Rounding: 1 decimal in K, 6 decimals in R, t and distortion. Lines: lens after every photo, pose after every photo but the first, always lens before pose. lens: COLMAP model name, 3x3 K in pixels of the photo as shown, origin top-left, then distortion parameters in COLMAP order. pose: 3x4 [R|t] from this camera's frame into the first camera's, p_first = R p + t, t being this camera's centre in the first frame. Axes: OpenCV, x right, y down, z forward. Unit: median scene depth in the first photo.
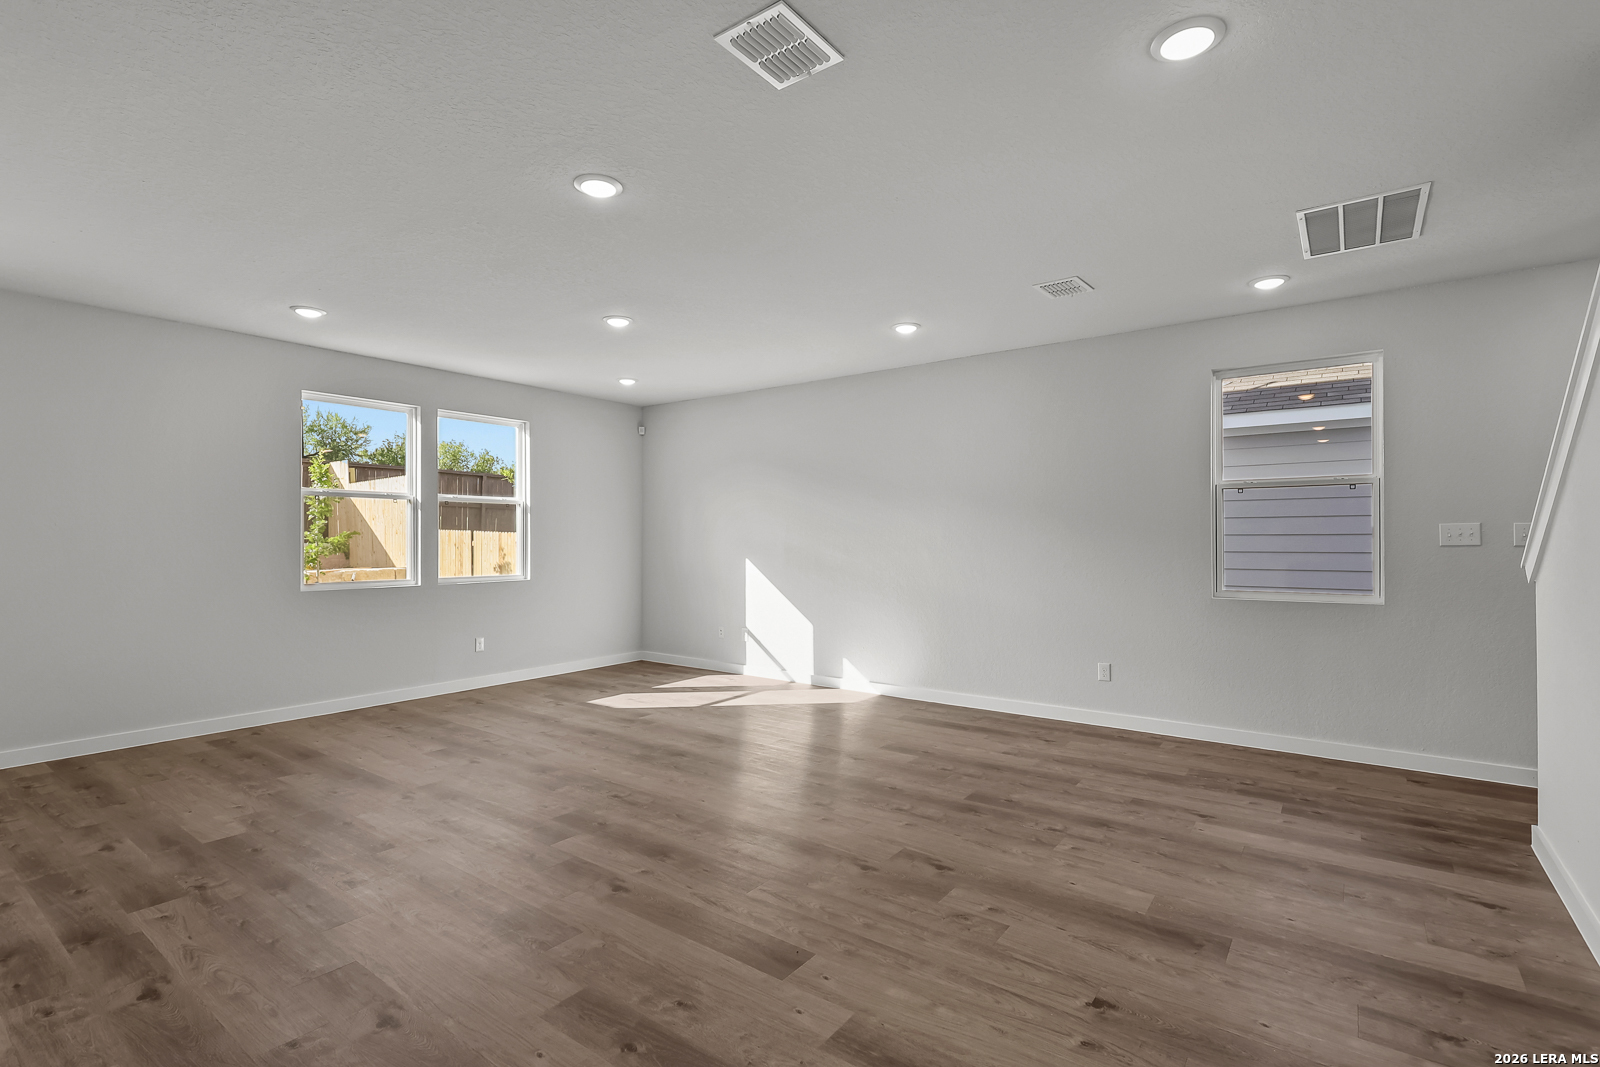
lens RADIAL K [[743.6, 0, 796.2], [0, 743.6, 536.1], [0, 0, 1]] dist [-0.002922, -0.000052]
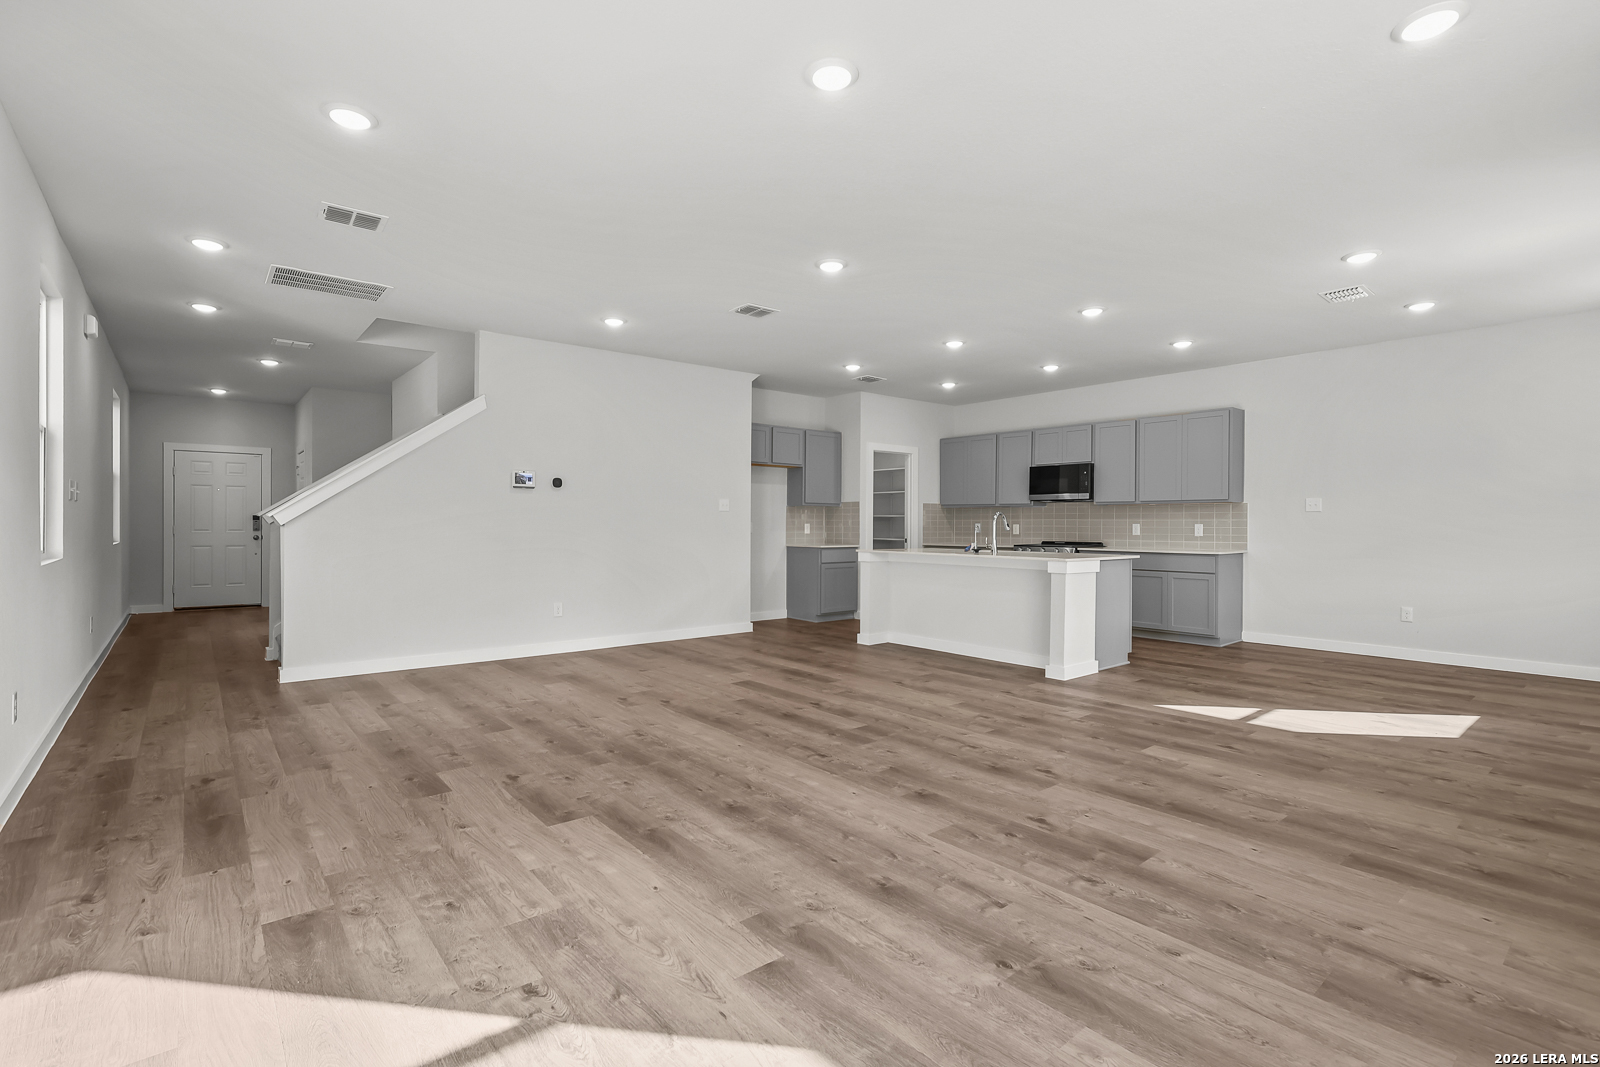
lens RADIAL K [[739.8, 0, 793.4], [0, 739.8, 534.8], [0, 0, 1]] dist [-0.006675, 0.000652]
pose [[-0.969902, -0.006634, 0.243407, -0.409409], [-0.004835, 0.999956, 0.007987, 0.051384], [-0.243449, 0.006569, -0.969891, 1.814991]]
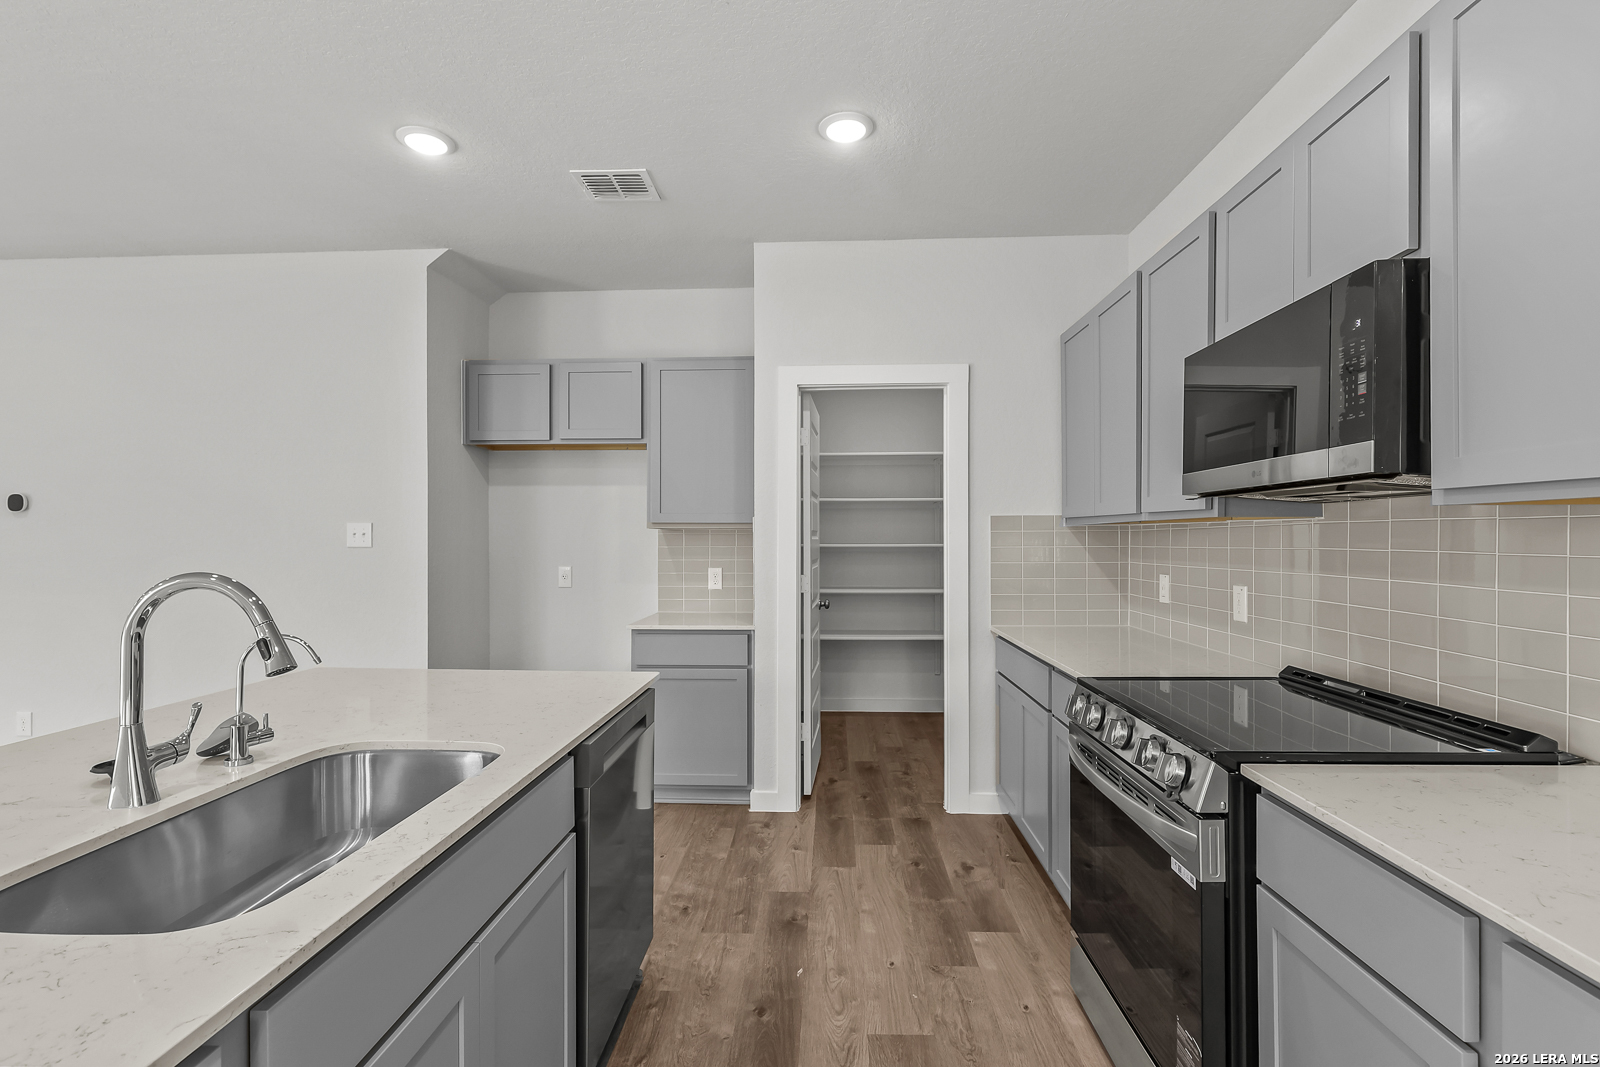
lens RADIAL K [[737.0, 0, 804.2], [0, 737.0, 537.4], [0, 0, 1]] dist [-0.003251, -0.000512]
pose [[-0.565218, 0.003054, 0.824936, -0.821628], [-0.003448, 0.999976, -0.006065, -0.001288], [-0.824934, -0.006272, -0.565194, 0.095890]]
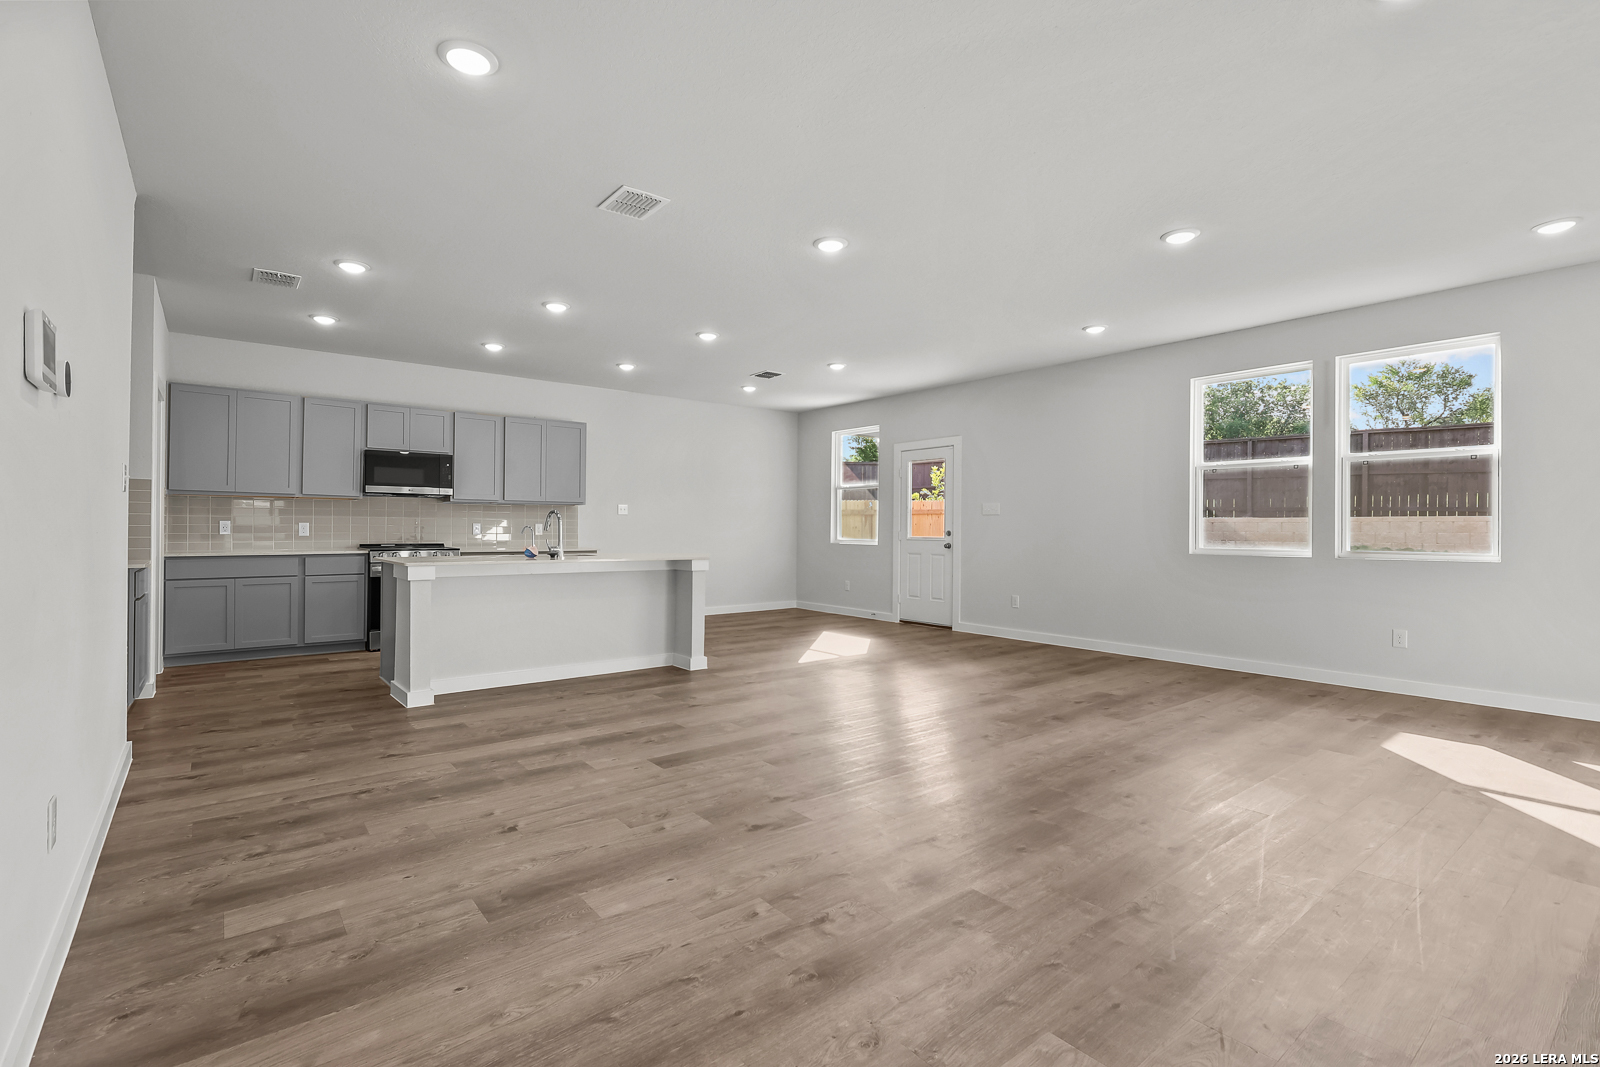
lens RADIAL K [[733.9, 0, 795.7], [0, 733.9, 528.4], [0, 0, 1]] dist [-0.012793, 0.000034]
pose [[-0.255232, -0.000544, -0.966880, 0.793585], [-0.000732, 1.000000, -0.000369, 0.047387], [0.966880, 0.000614, -0.255232, 0.939246]]
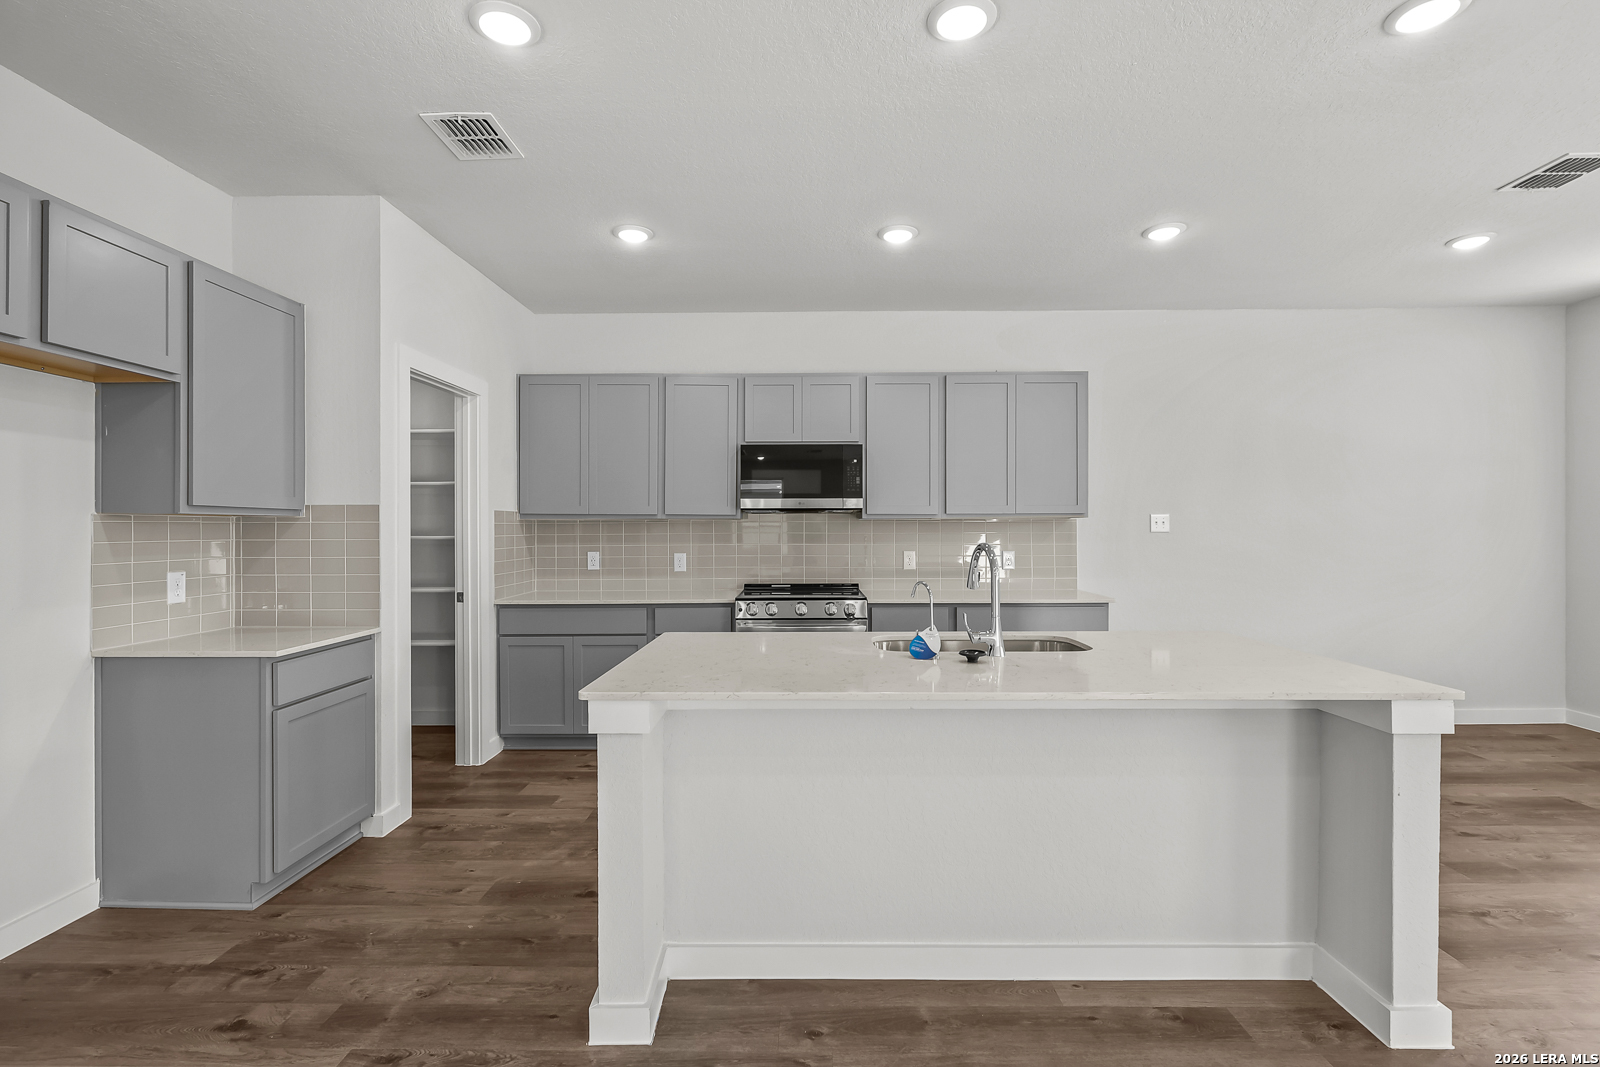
lens RADIAL K [[738.1, 0, 800.0], [0, 738.1, 533.5], [0, 0, 1]] dist [-0.003586, -0.000056]
pose [[-0.811263, 0.007468, -0.584634, 0.026577], [0.007792, 0.999968, 0.001962, 0.001633], [0.584630, -0.002964, -0.811295, 0.534379]]
